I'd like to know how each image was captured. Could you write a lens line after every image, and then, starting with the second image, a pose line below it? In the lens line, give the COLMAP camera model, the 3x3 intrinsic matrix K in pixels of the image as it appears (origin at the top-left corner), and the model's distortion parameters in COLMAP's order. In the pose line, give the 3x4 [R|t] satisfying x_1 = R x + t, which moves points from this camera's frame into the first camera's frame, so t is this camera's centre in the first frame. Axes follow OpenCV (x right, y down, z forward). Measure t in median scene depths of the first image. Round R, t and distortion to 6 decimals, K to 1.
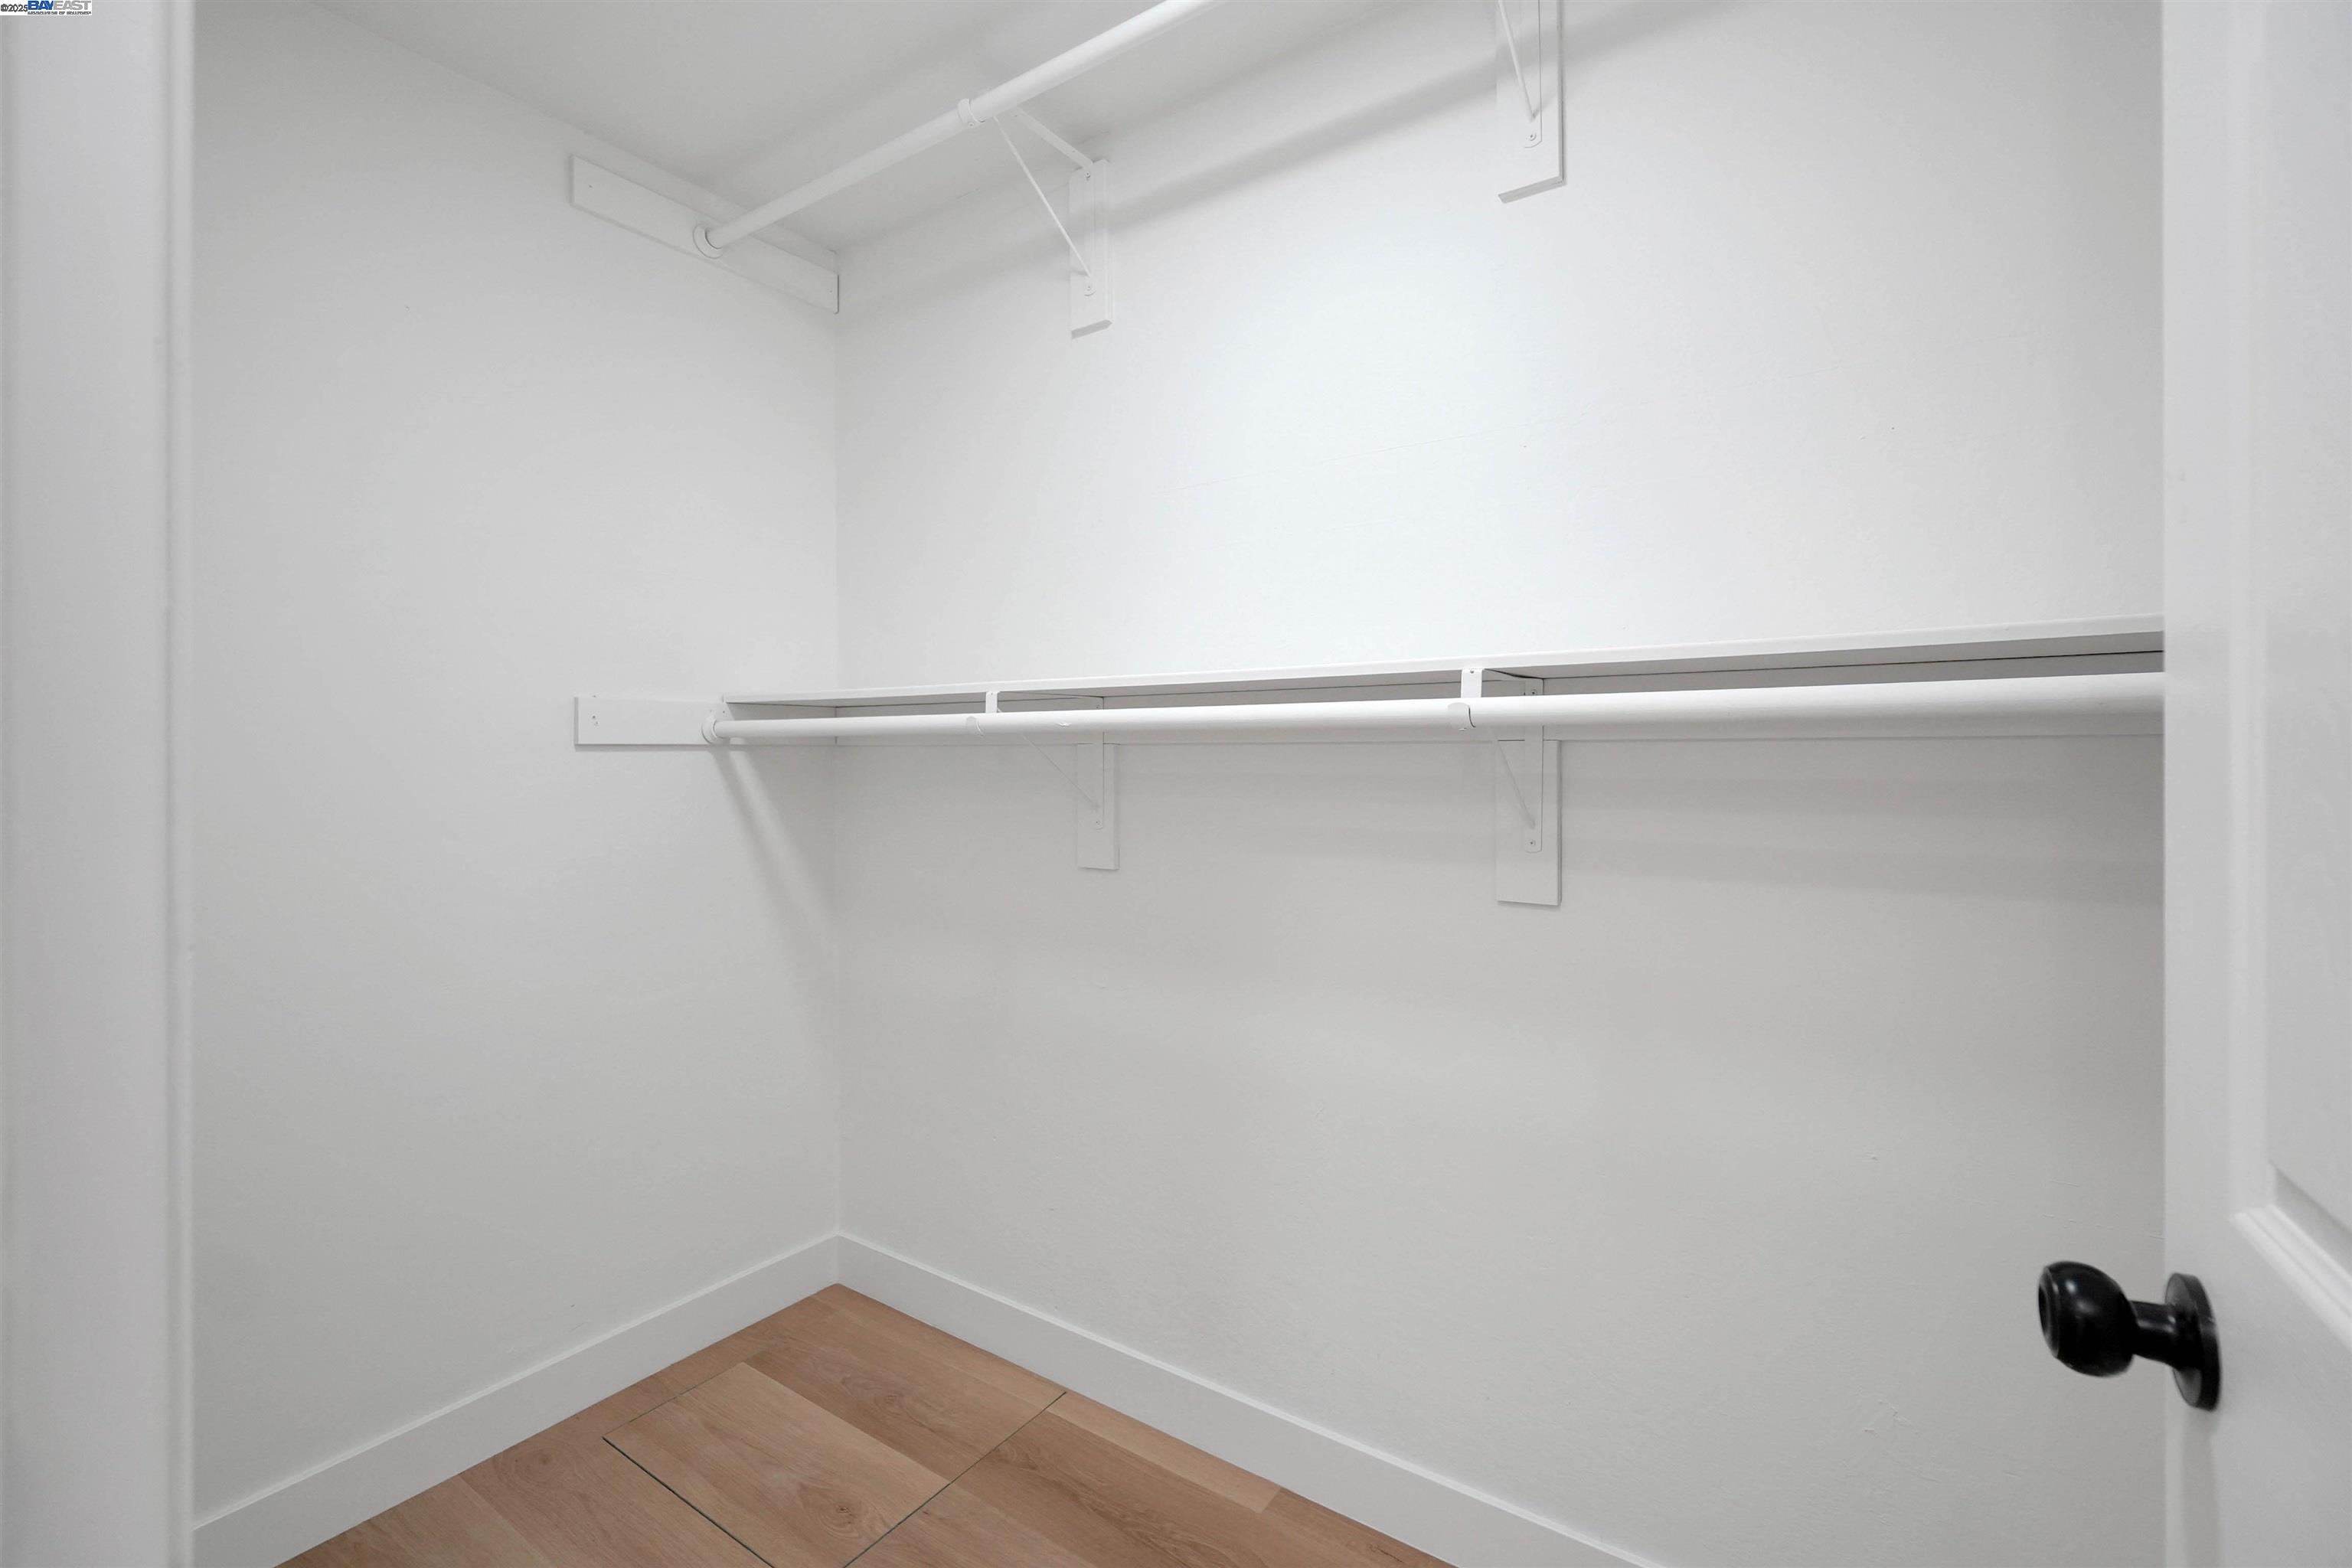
lens RADIAL K [[1011.7, 0, 1173.6], [0, 1011.7, 778.7], [0, 0, 1]] dist [-0.007088, 0.000757]
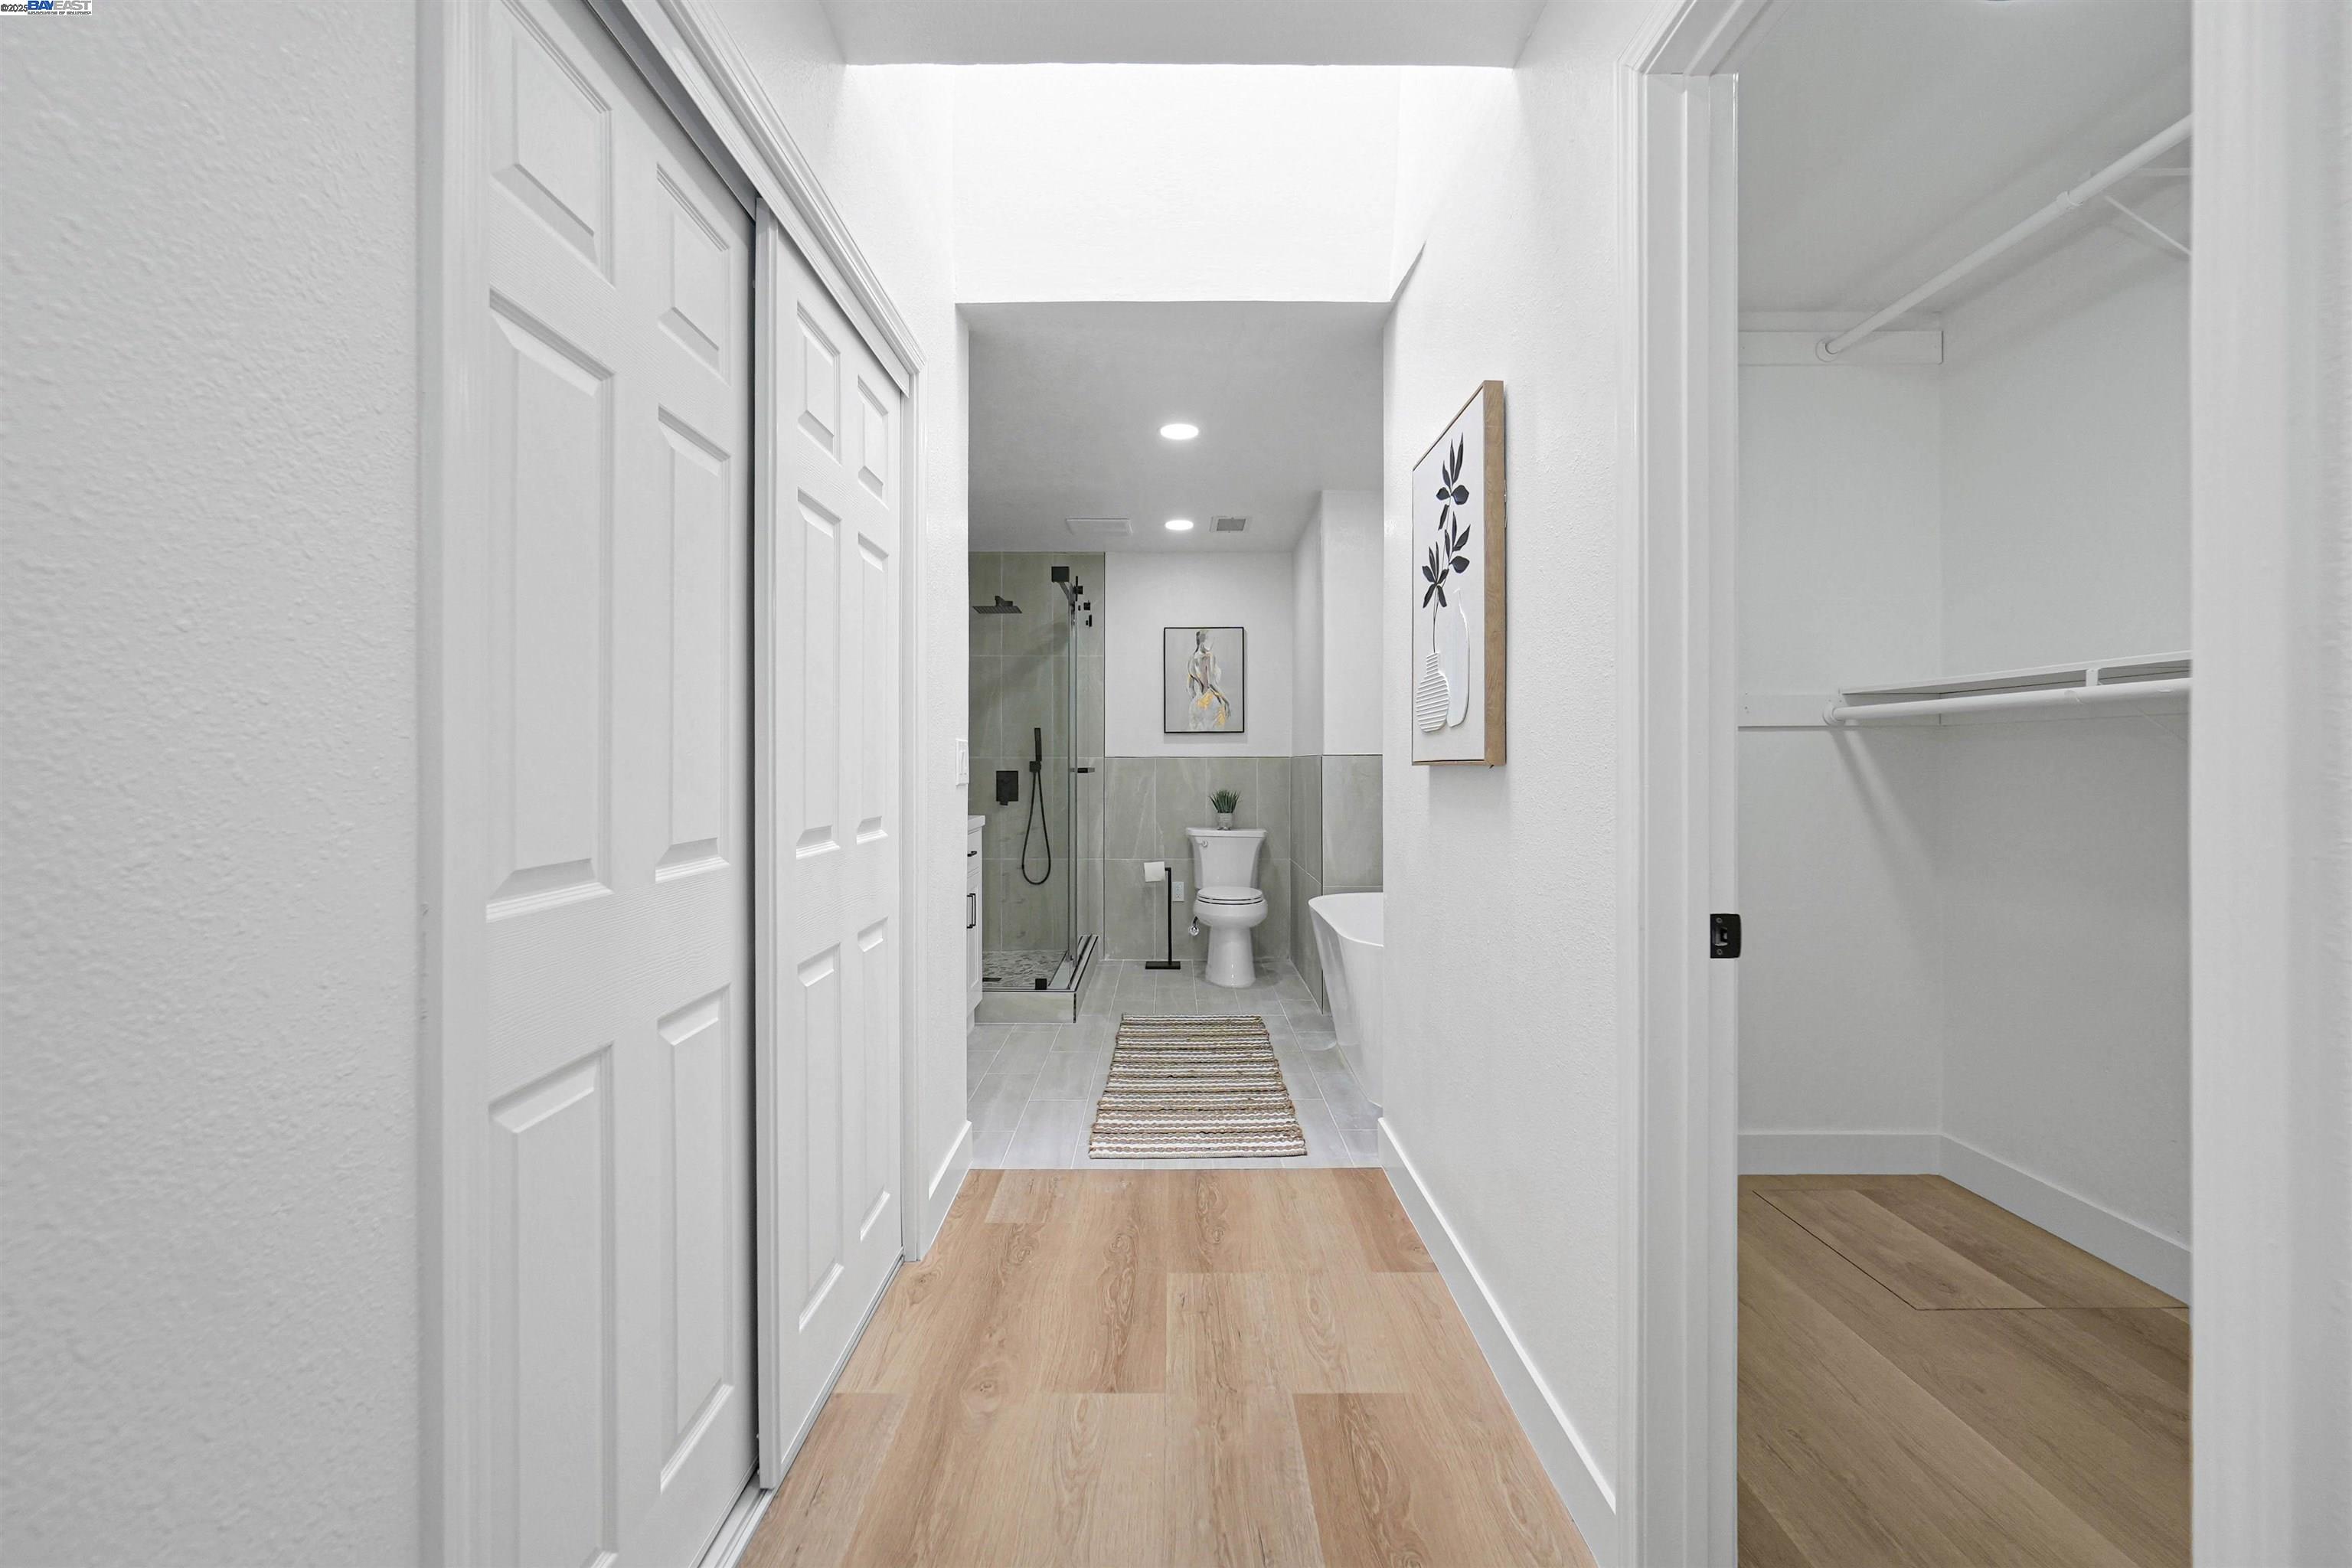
lens RADIAL K [[1011.7, 0, 1173.6], [0, 1011.7, 778.7], [0, 0, 1]] dist [-0.007088, 0.000757]
pose [[0.565892, 0.001311, -0.824478, 0.153206], [-0.002195, 0.999998, 0.000084, 0.038683], [0.824477, 0.001762, 0.565893, -0.477901]]
